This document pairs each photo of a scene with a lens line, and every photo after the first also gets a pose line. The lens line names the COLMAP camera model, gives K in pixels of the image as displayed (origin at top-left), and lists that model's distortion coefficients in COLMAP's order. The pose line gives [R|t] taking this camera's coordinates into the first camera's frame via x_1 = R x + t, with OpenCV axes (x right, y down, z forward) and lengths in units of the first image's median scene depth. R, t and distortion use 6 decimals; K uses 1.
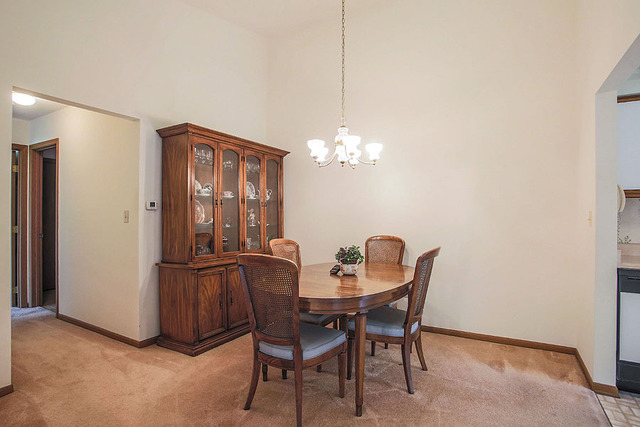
lens RADIAL K [[319.7, 0, 320.0], [0, 319.7, 213.5], [0, 0, 1]] dist [-0.080083, 0.045601]
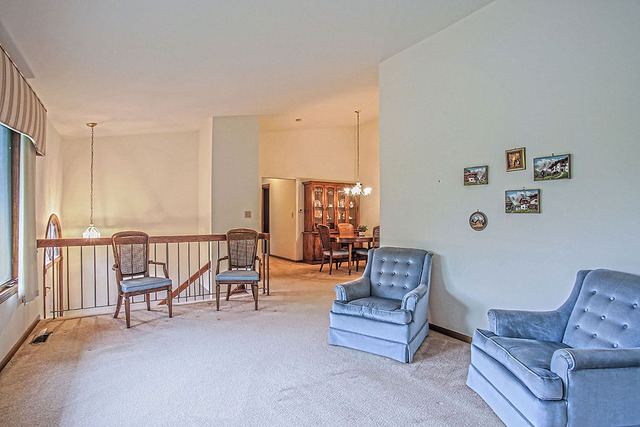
lens RADIAL K [[319.7, 0, 320.0], [0, 319.7, 213.5], [0, 0, 1]] dist [-0.080083, 0.045601]
pose [[0.884596, -0.002621, -0.466352, 0.884526], [0.002027, 0.999996, -0.001776, 0.004368], [0.466355, 0.000626, 0.884598, -1.339268]]
